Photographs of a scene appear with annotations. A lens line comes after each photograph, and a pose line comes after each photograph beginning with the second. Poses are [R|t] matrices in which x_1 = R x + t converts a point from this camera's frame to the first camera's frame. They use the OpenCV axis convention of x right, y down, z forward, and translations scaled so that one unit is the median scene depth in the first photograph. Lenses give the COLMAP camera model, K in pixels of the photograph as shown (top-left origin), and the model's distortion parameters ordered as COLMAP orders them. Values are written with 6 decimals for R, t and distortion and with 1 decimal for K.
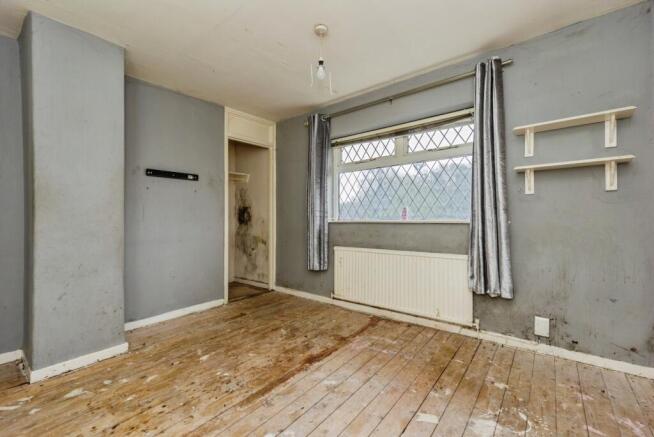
lens RADIAL K [[281.2, 0, 327.0], [0, 281.2, 218.5], [0, 0, 1]] dist [0.000960, 0.000262]
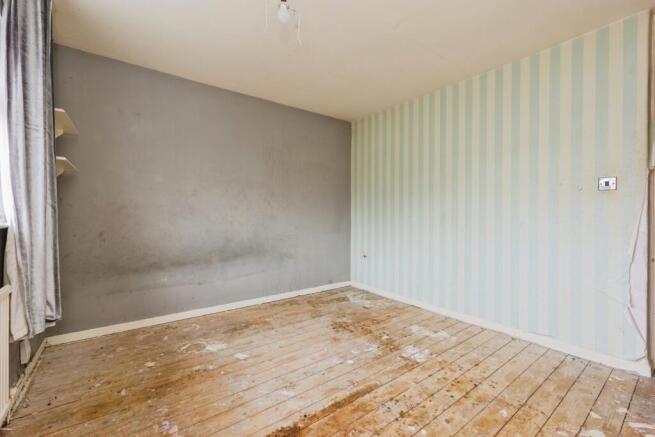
lens RADIAL K [[284.0, 0, 327.5], [0, 284.0, 218.5], [0, 0, 1]] dist [0.001847, 0.000238]
pose [[-0.969928, 0.005056, 0.243341, -0.361894], [0.008446, 0.999881, 0.012888, -0.002748], [-0.243247, 0.014556, -0.969855, 1.945295]]
